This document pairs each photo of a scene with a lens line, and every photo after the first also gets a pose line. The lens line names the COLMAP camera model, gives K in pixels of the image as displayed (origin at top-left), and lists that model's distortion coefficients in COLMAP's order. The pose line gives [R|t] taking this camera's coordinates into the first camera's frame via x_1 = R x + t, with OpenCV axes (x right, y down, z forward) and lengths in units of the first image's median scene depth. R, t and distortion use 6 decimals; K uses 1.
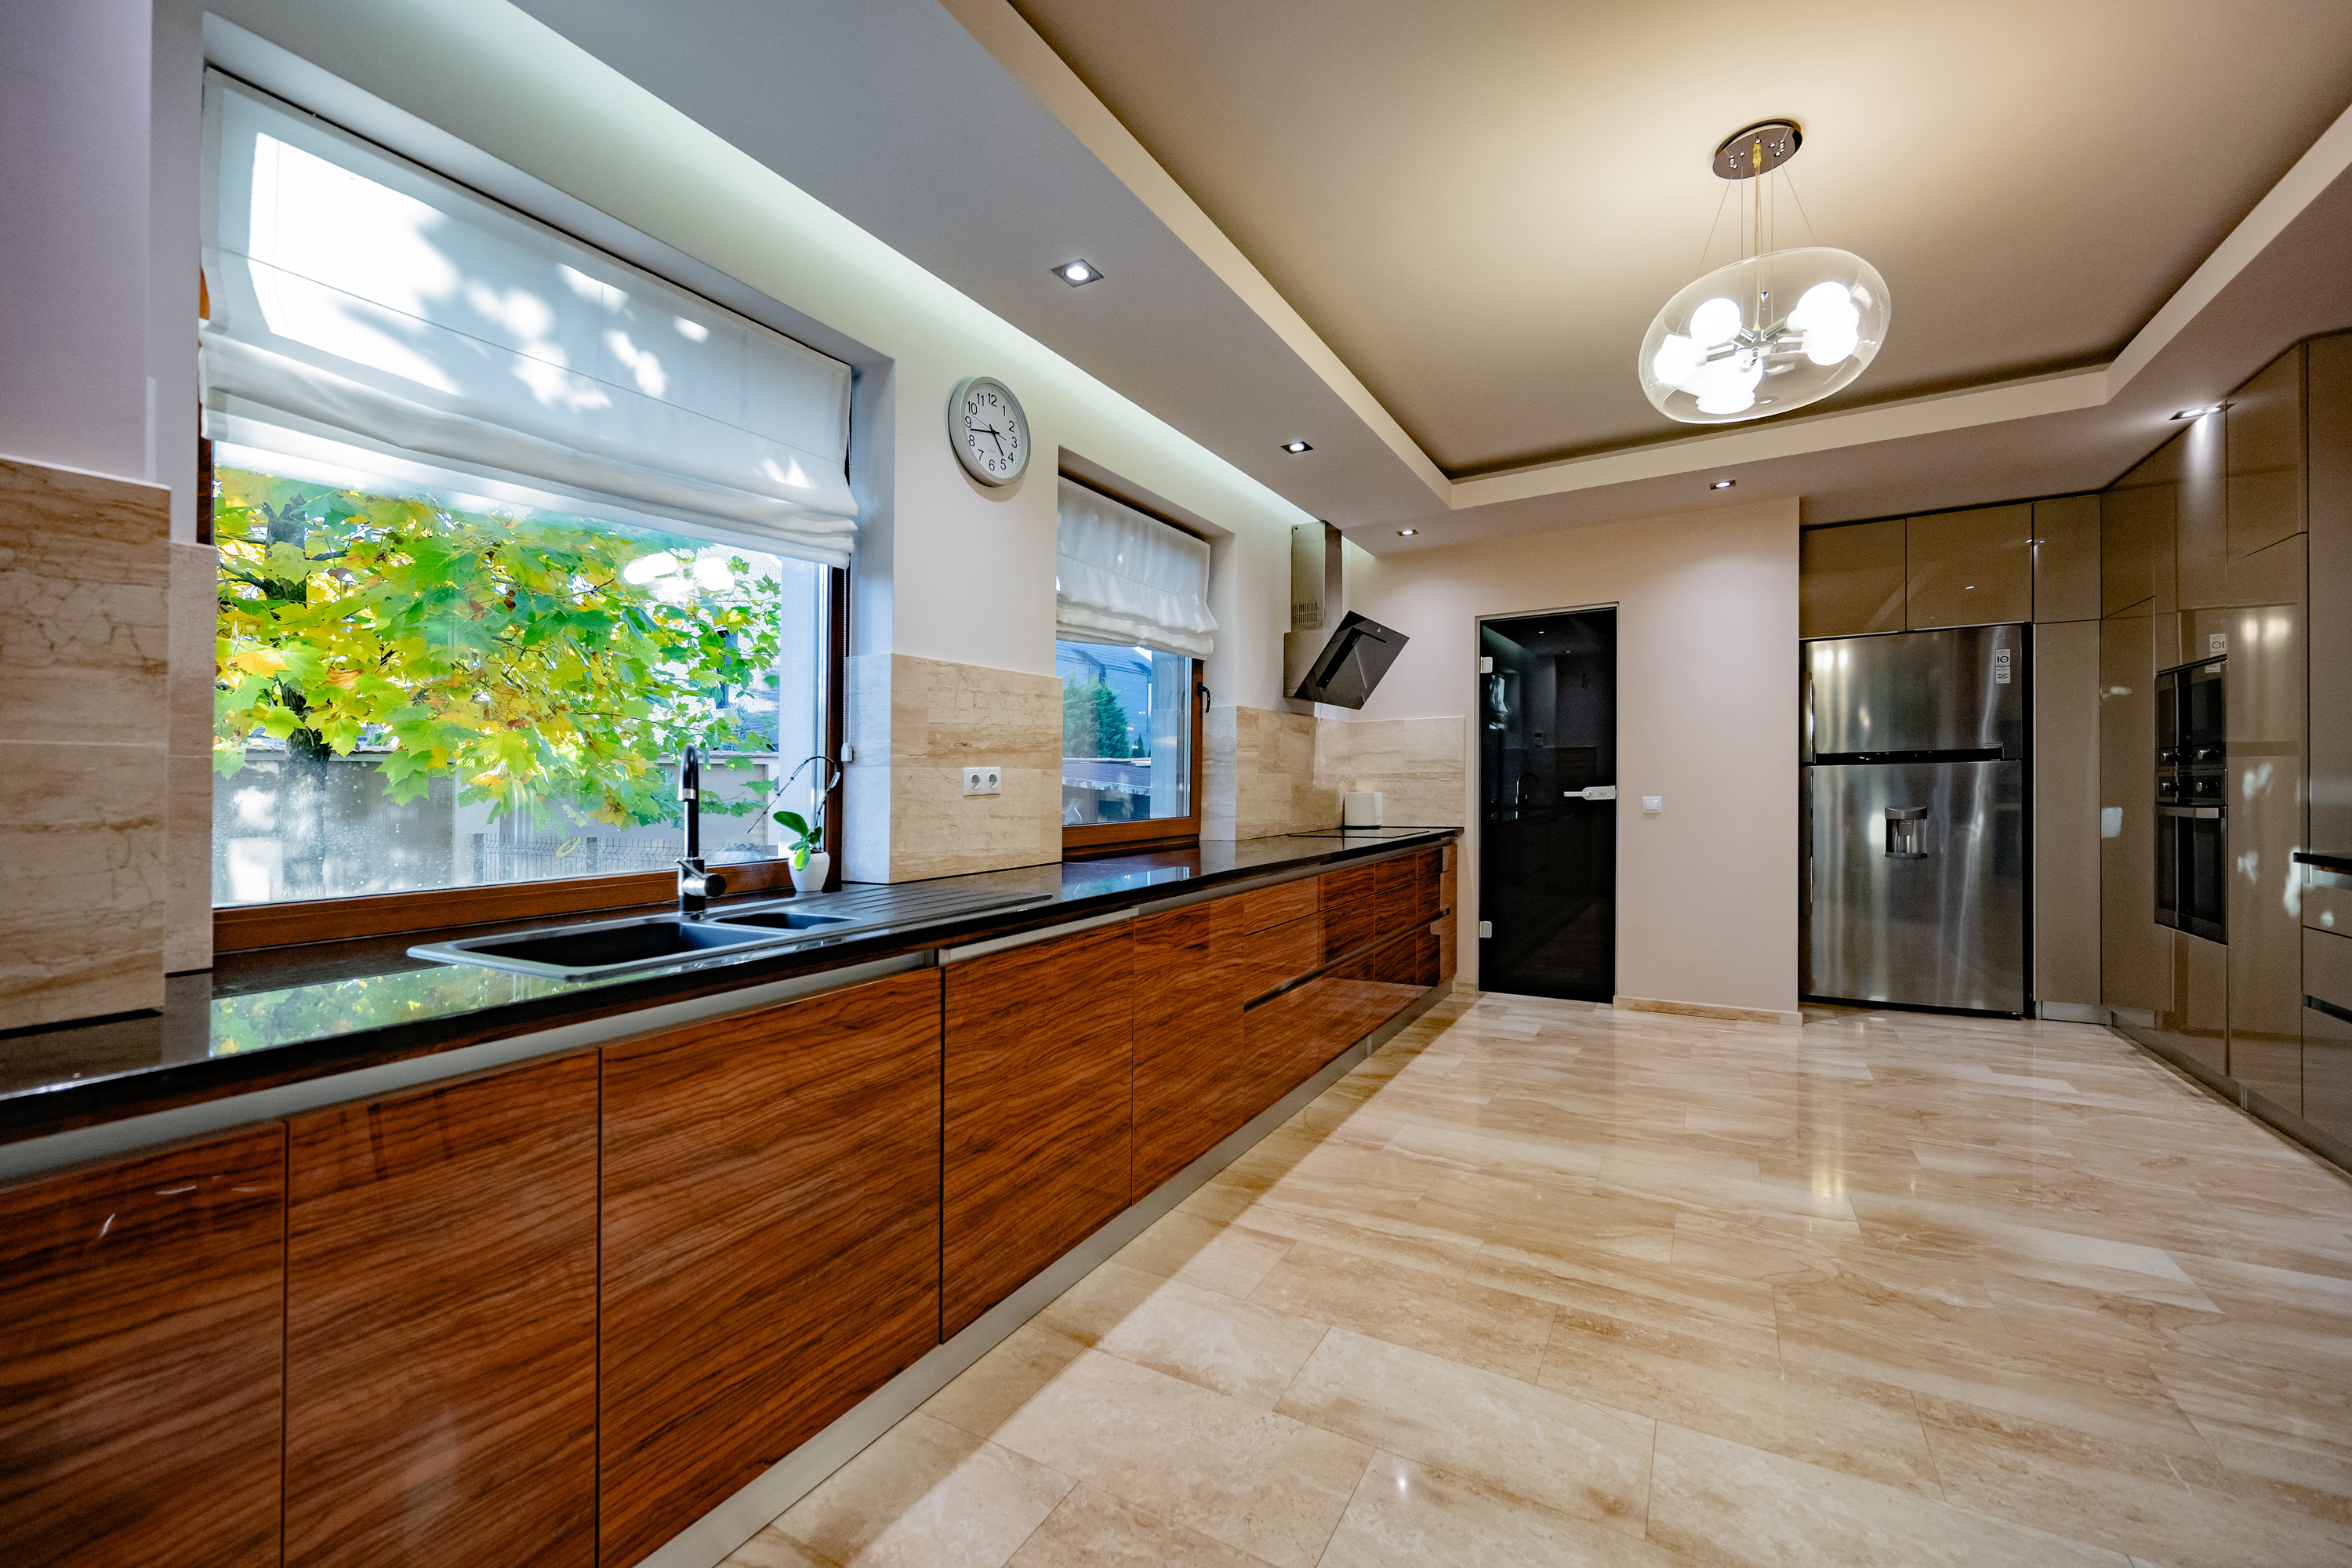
lens RADIAL K [[915.8, 0, 1183.8], [0, 915.8, 795.0], [0, 0, 1]] dist [-0.000979, -0.000392]
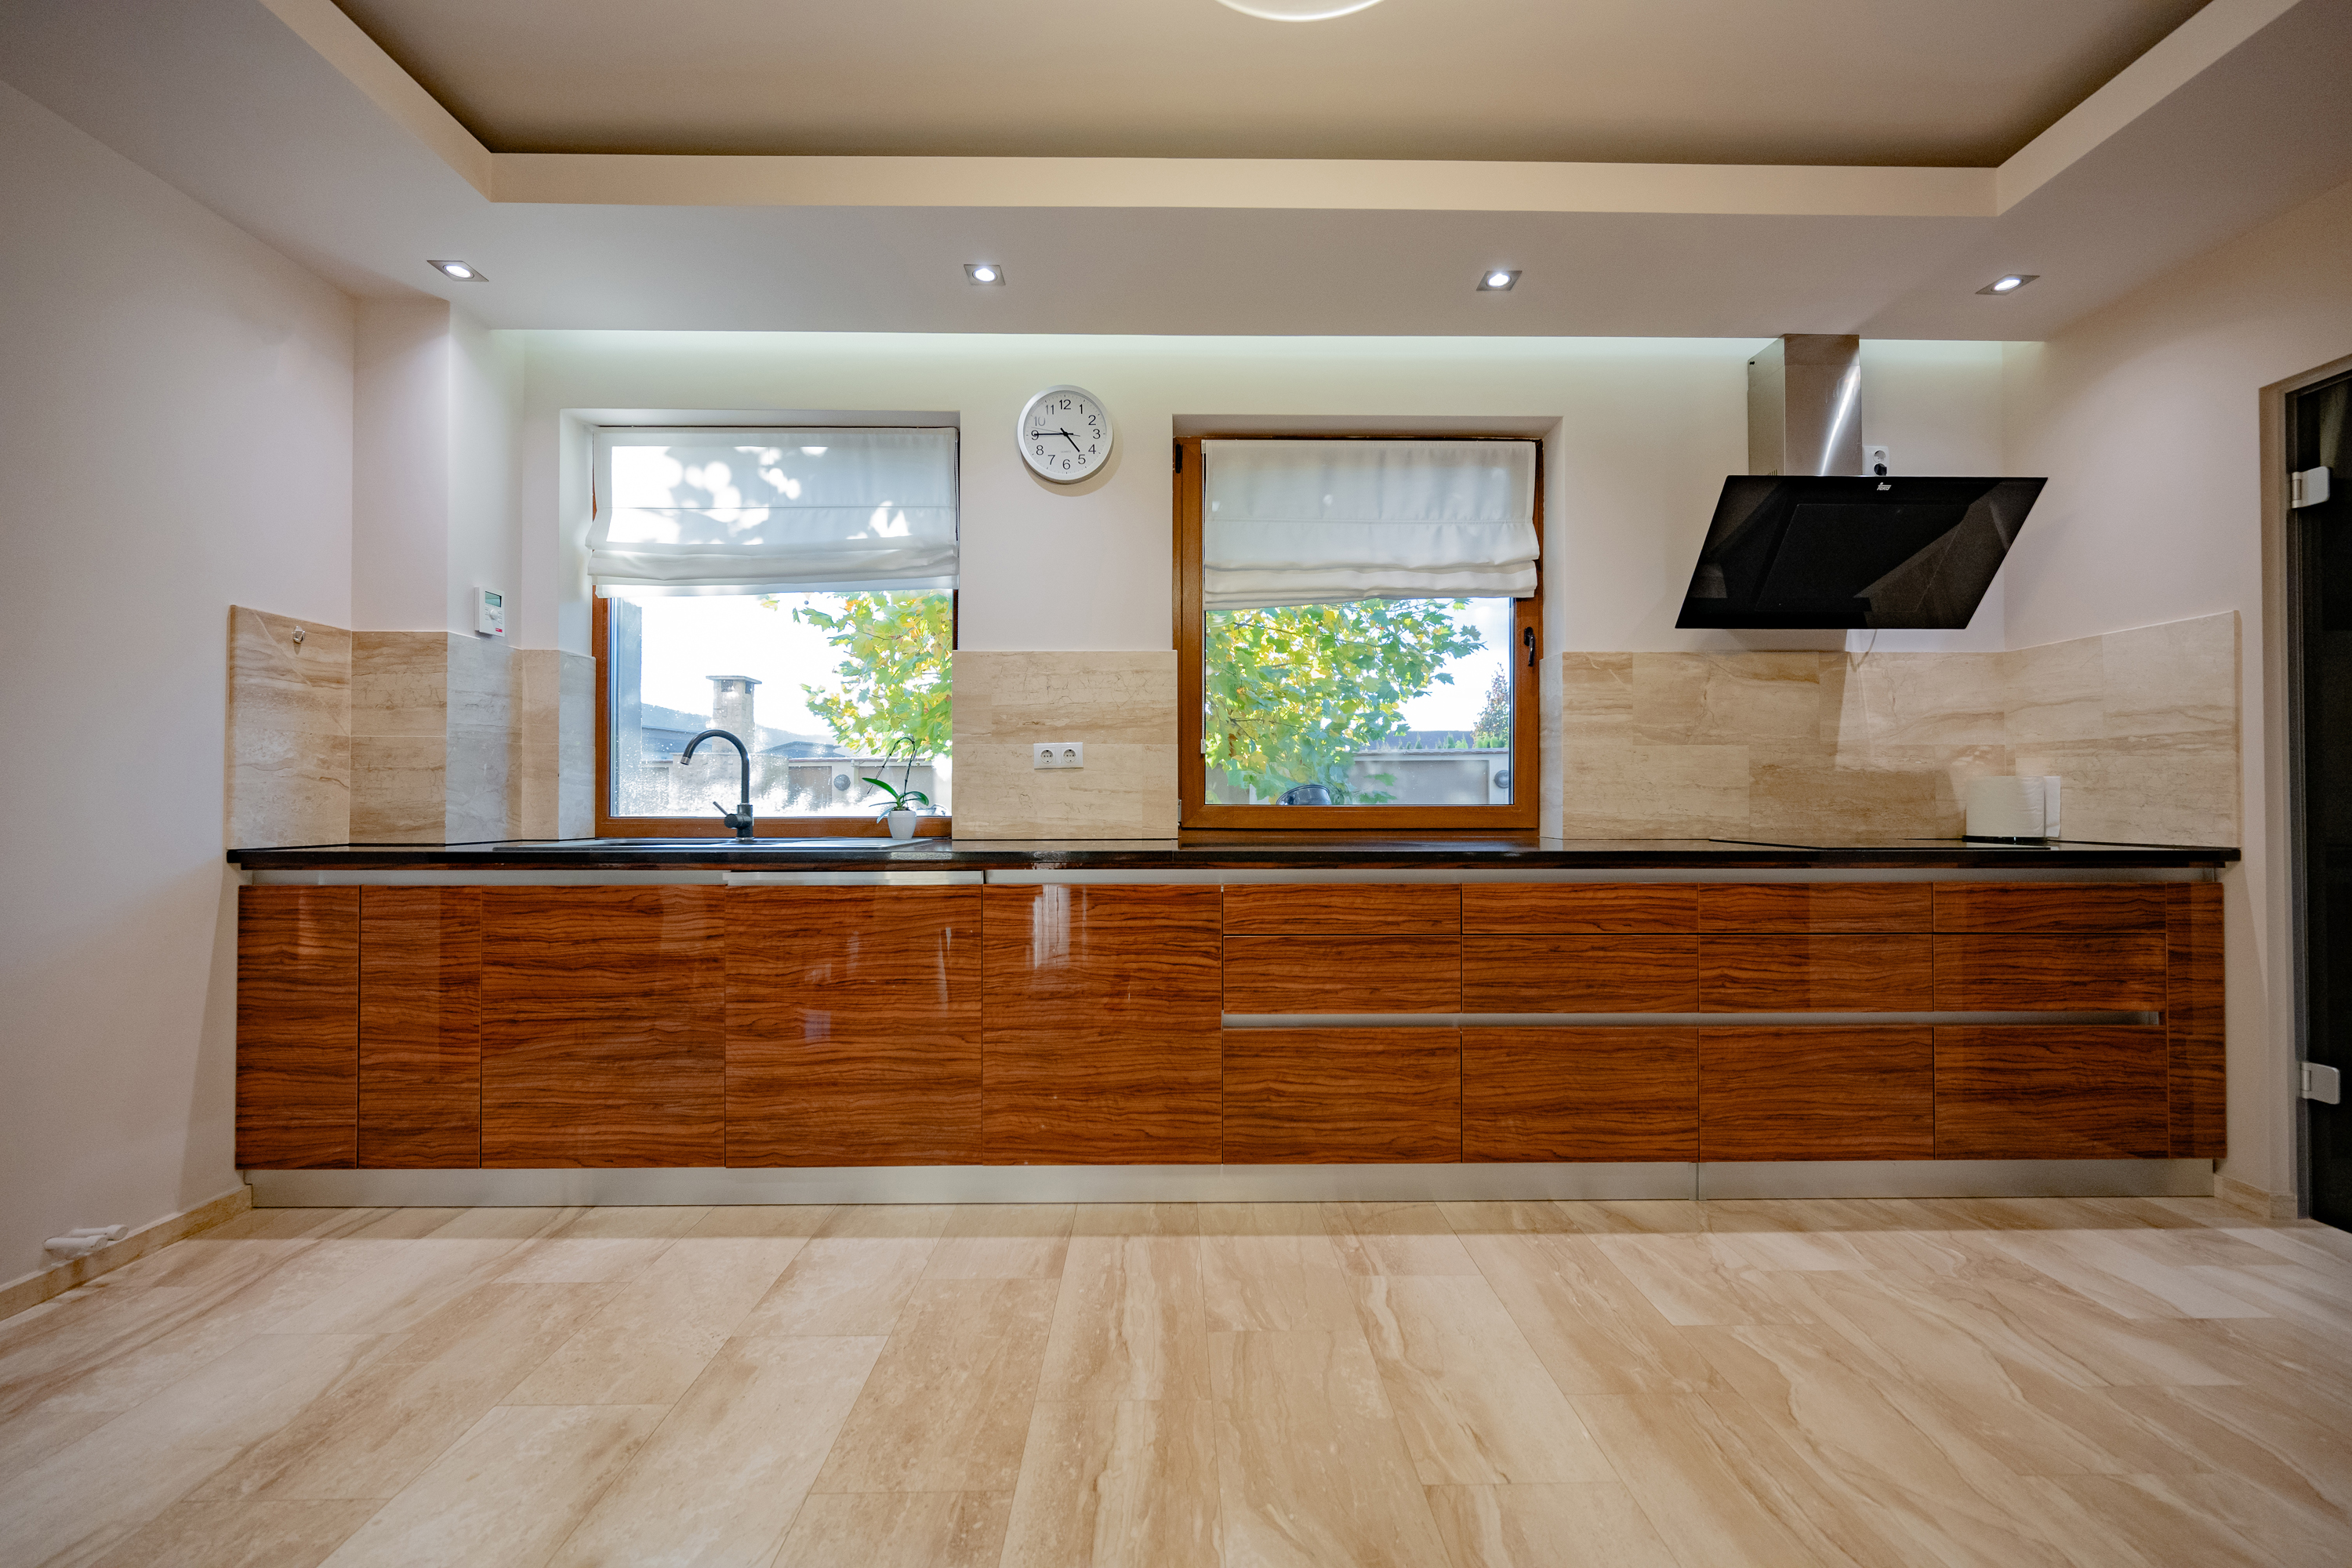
lens RADIAL K [[915.8, 0, 1180.8], [0, 915.8, 789.6], [0, 0, 1]] dist [-0.000979, -0.000392]
pose [[0.519042, 0.005375, -0.854732, 0.782657], [-0.013783, 0.999903, -0.002082, 0.025119], [0.854638, 0.012861, 0.519066, 0.552717]]
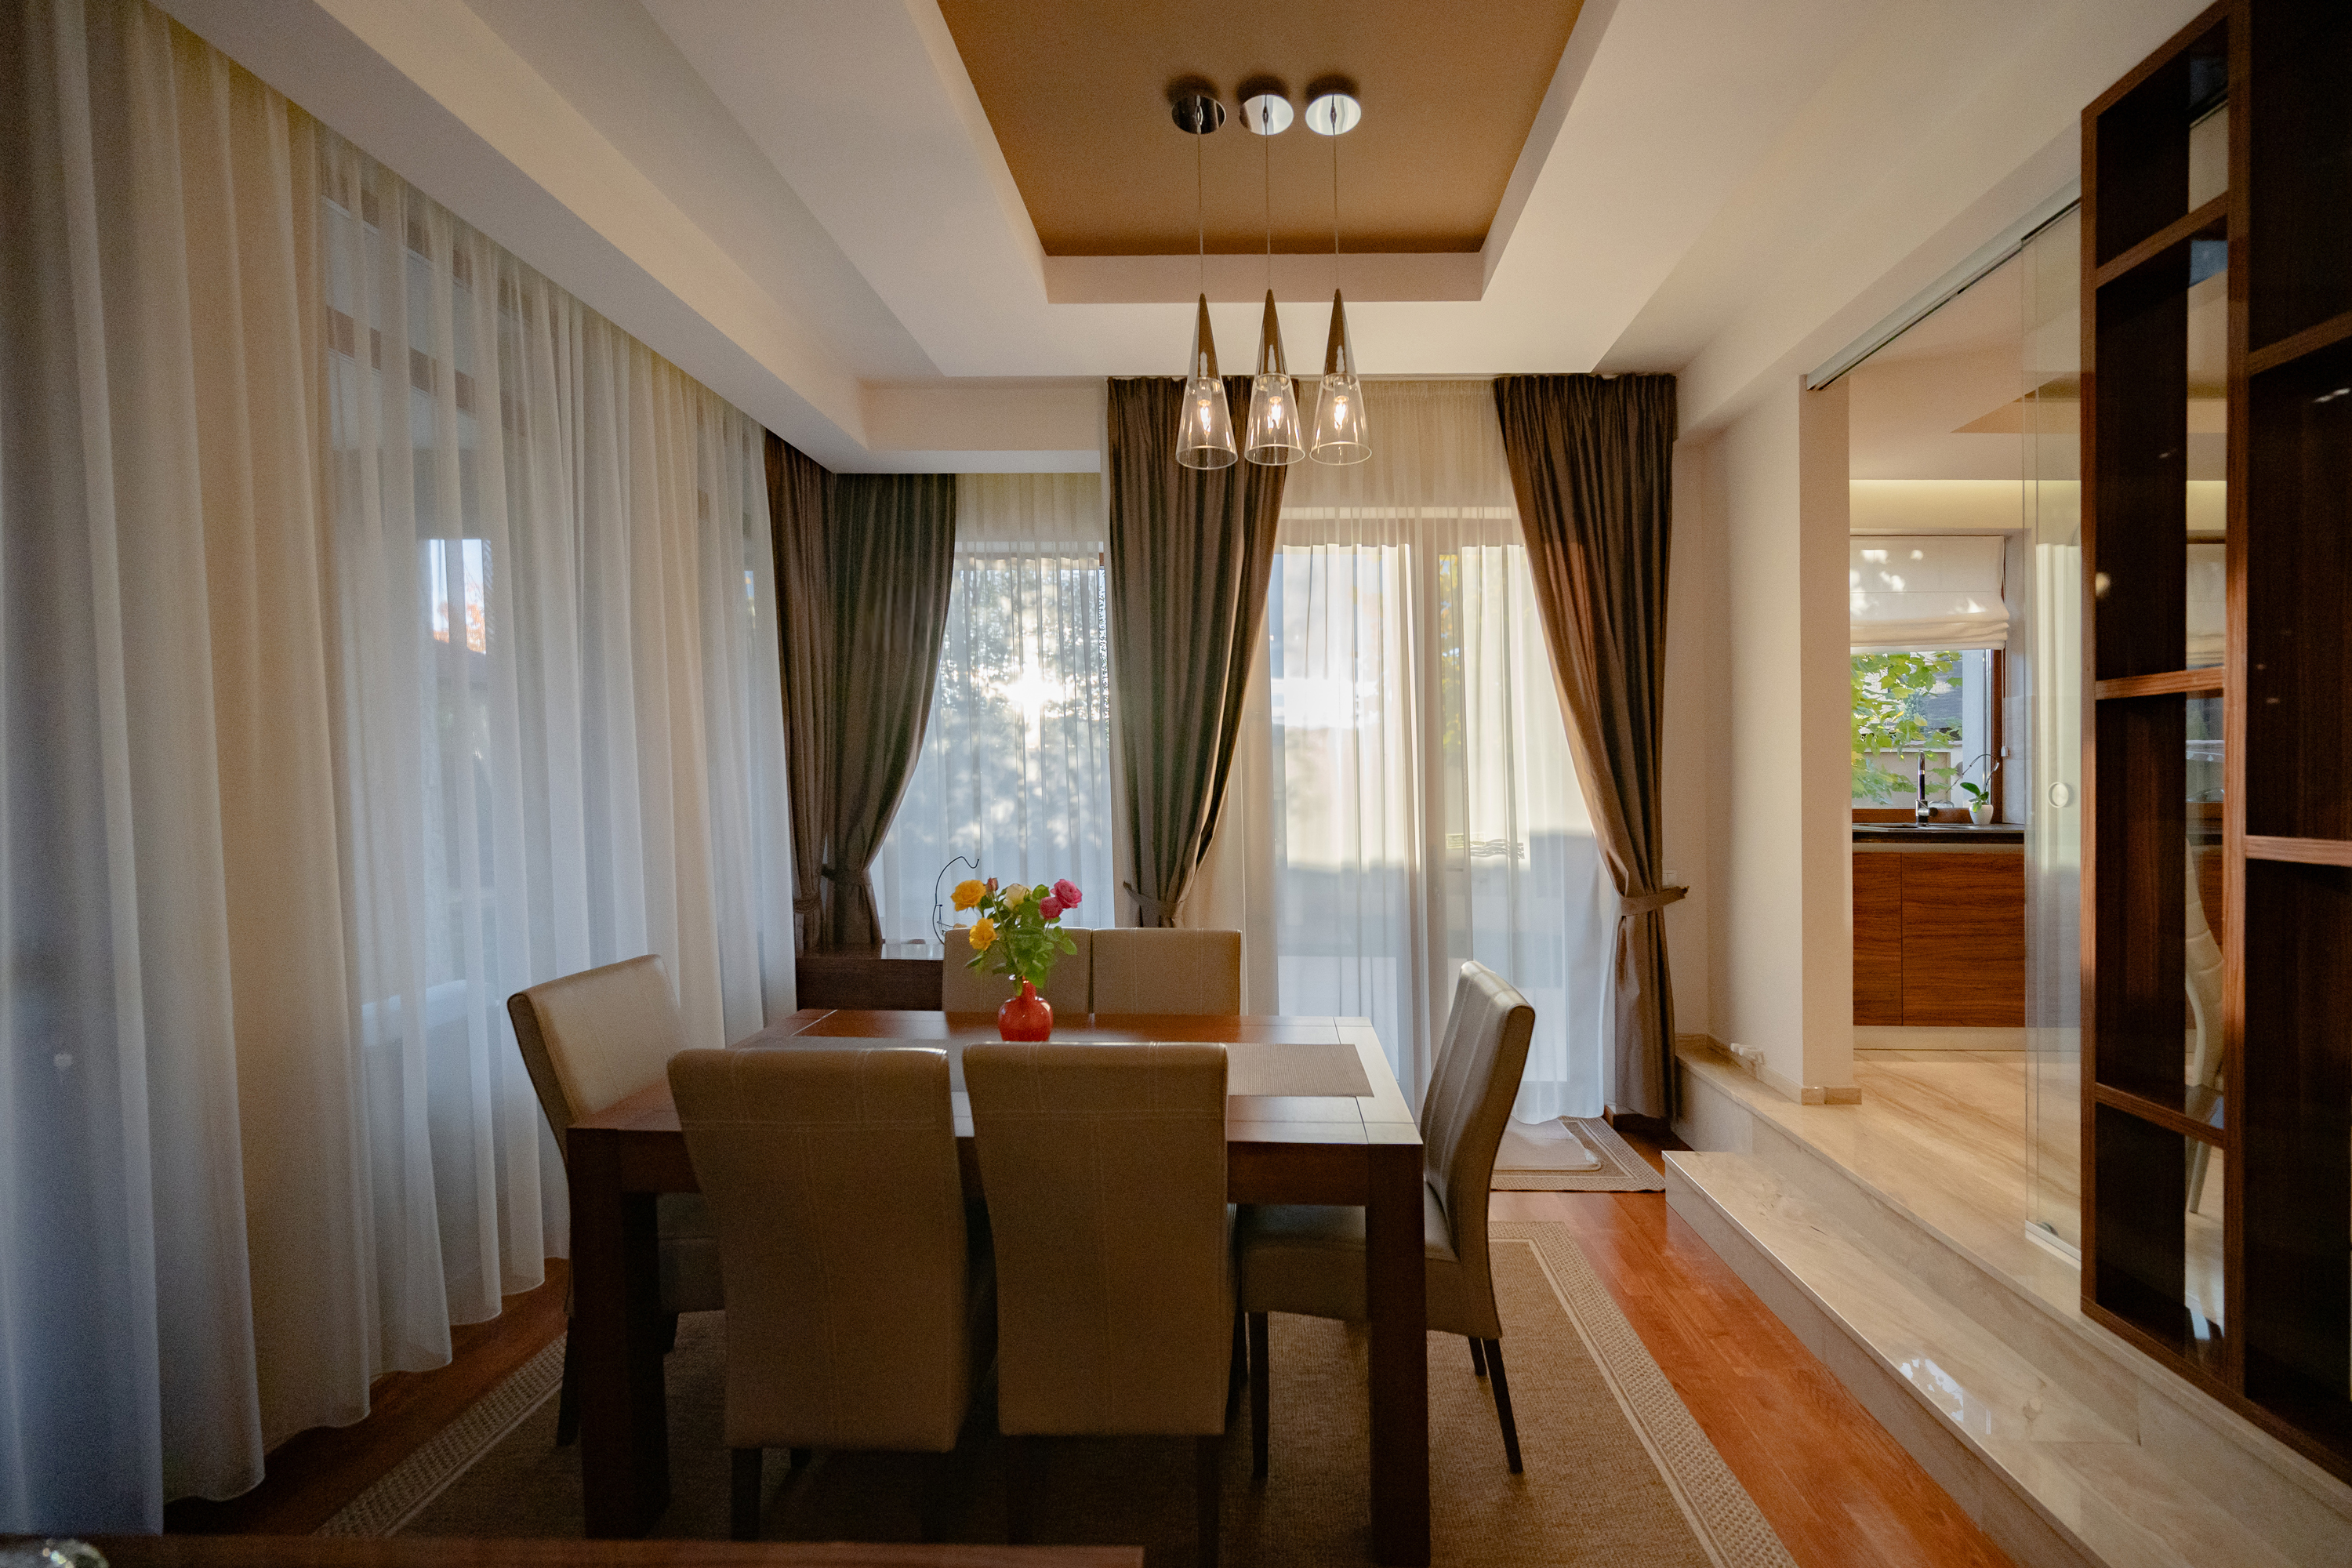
lens RADIAL K [[915.8, 0, 1295.3], [0, 915.8, 726.6], [0, 0, 1]] dist [-0.000979, -0.000392]
pose [[0.507412, -0.017553, -0.861525, 0.455728], [-0.021572, 0.999220, -0.033064, -0.004923], [0.861434, 0.035362, 0.506637, -1.072411]]
